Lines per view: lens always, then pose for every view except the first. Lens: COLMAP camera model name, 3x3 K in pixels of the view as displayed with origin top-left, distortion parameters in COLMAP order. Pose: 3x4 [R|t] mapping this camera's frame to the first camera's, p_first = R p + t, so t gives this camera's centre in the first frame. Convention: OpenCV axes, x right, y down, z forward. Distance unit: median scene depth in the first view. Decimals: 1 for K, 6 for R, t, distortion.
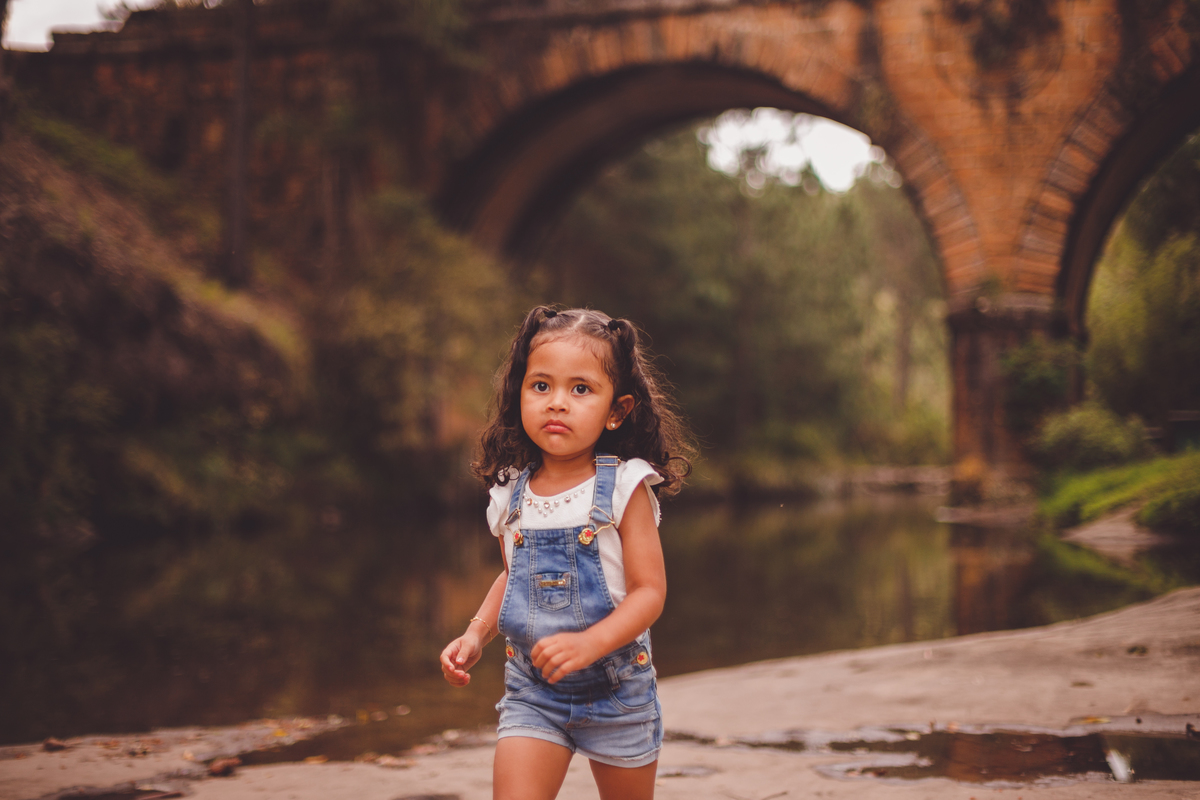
lens RADIAL K [[1752.1, 0, 600.0], [0, 1752.1, 400.0], [0, 0, 1]] dist [-0.146309, 0.022219]
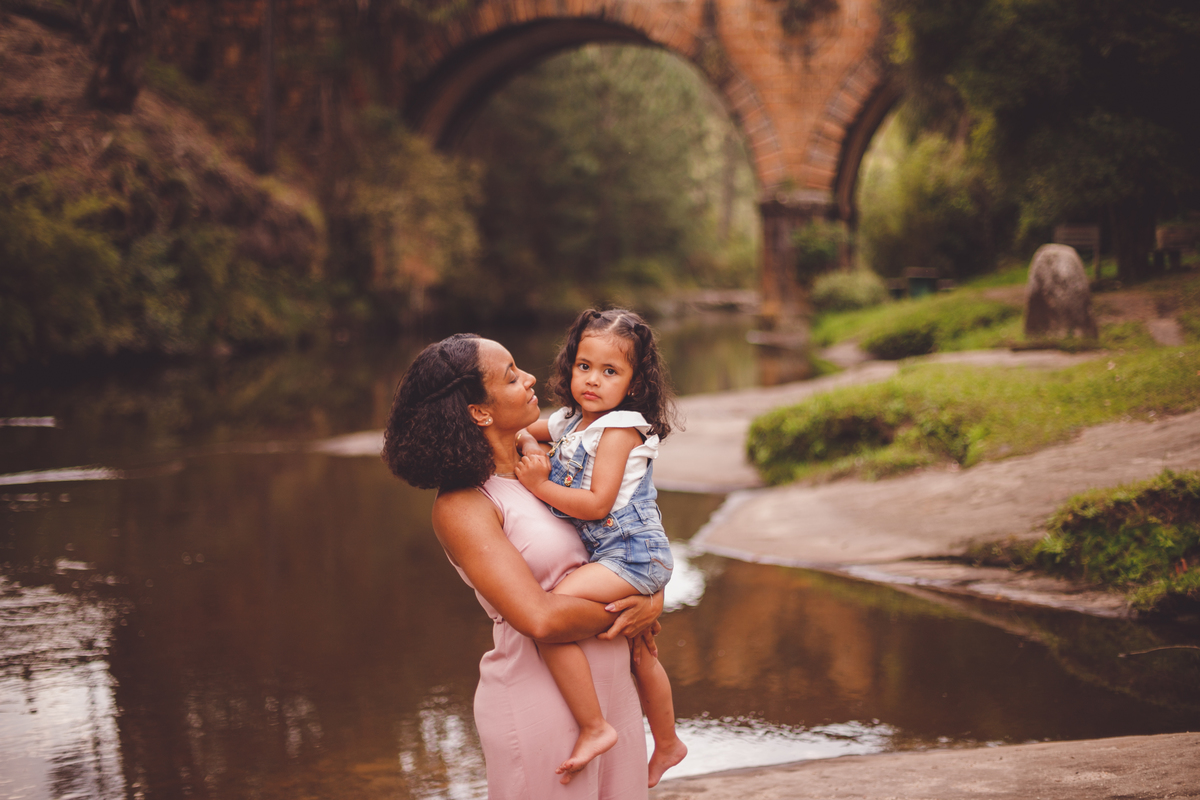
lens RADIAL K [[1747.7, 0, 600.0], [0, 1747.7, 400.0], [0, 0, 1]] dist [-0.289311, 0.001650]
pose [[0.994939, 0.005063, 0.100348, -0.080779], [-0.016192, 0.993756, 0.110398, -0.042788], [-0.099163, -0.111465, 0.988809, -0.458755]]
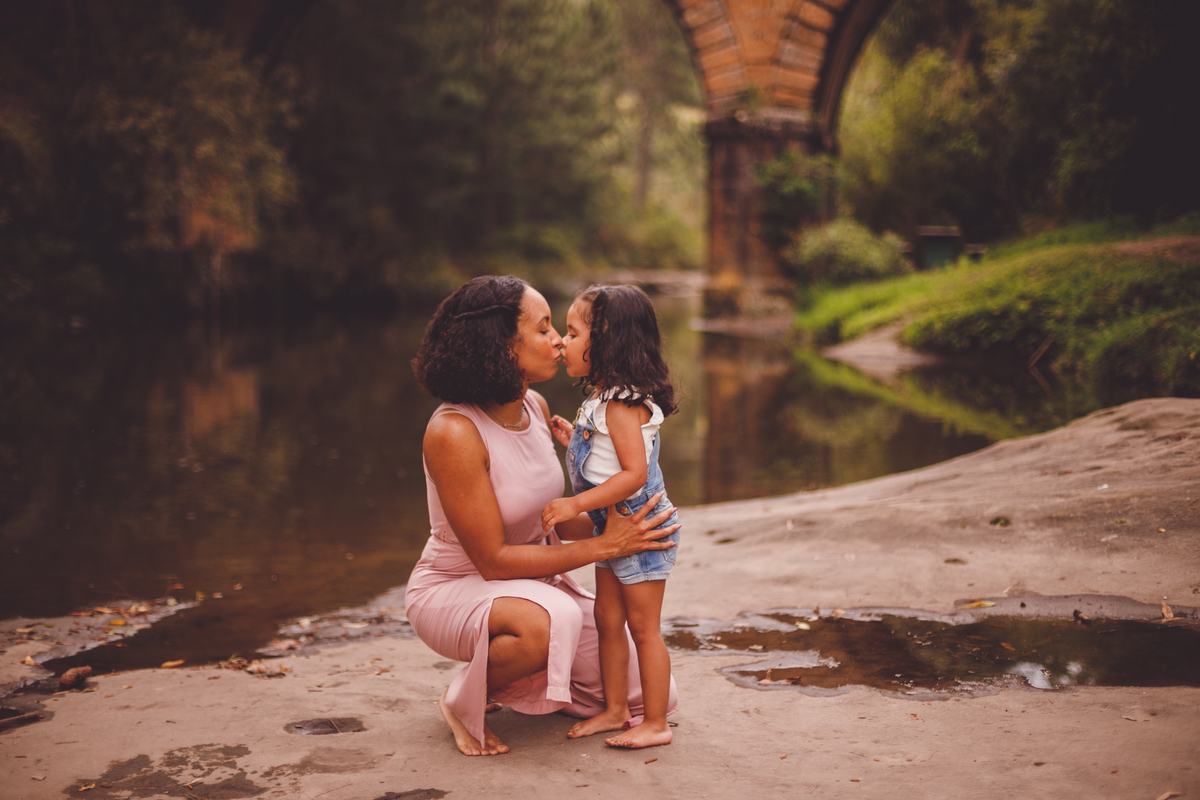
lens RADIAL K [[1744.0, 0, 600.0], [0, 1744.0, 400.0], [0, 0, 1]] dist [-0.161947, 0.021265]
pose [[0.988311, 0.001094, 0.152448, -0.011854], [-0.018906, 0.993134, 0.115443, -0.006064], [-0.151275, -0.116976, 0.981546, 0.013040]]
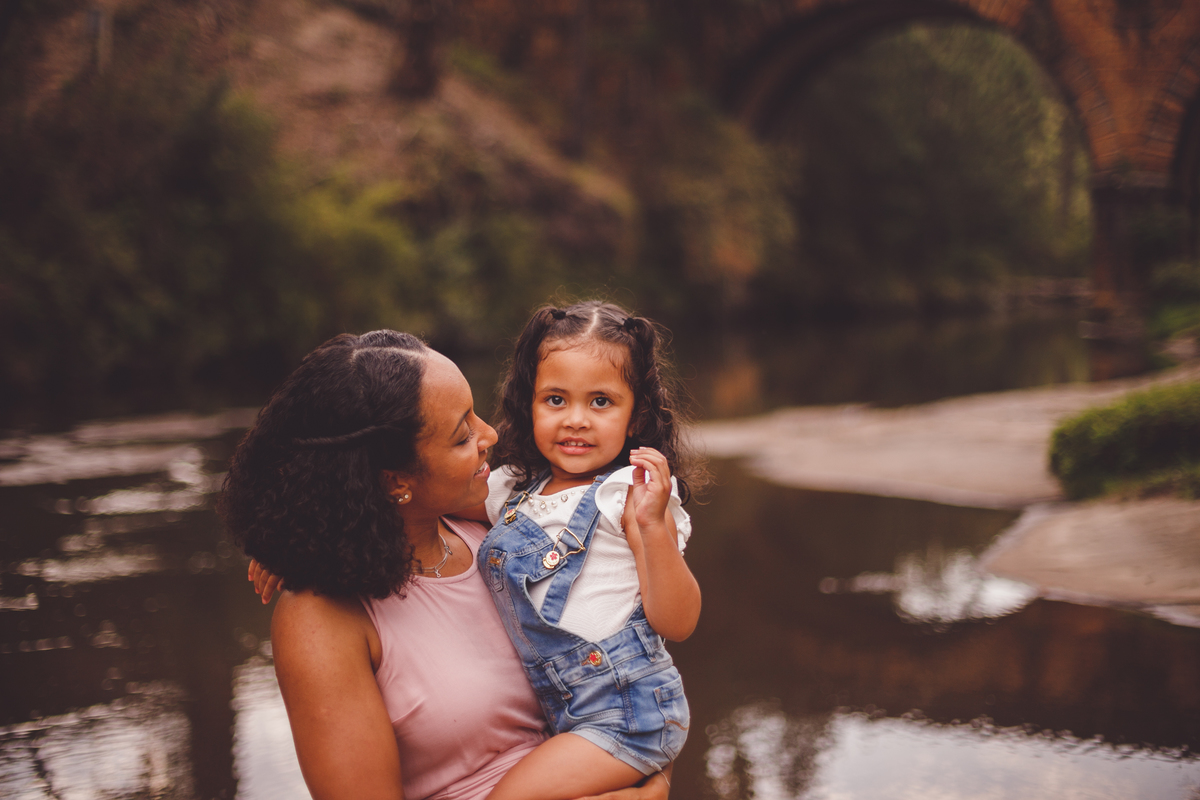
lens RADIAL K [[1752.1, 0, 600.0], [0, 1752.1, 400.0], [0, 0, 1]] dist [-0.146309, 0.022219]
pose [[0.995868, 0.008991, -0.090370, -0.066234], [0.001583, 0.993217, 0.116261, -0.040610], [0.090802, -0.115924, 0.989099, -0.422452]]
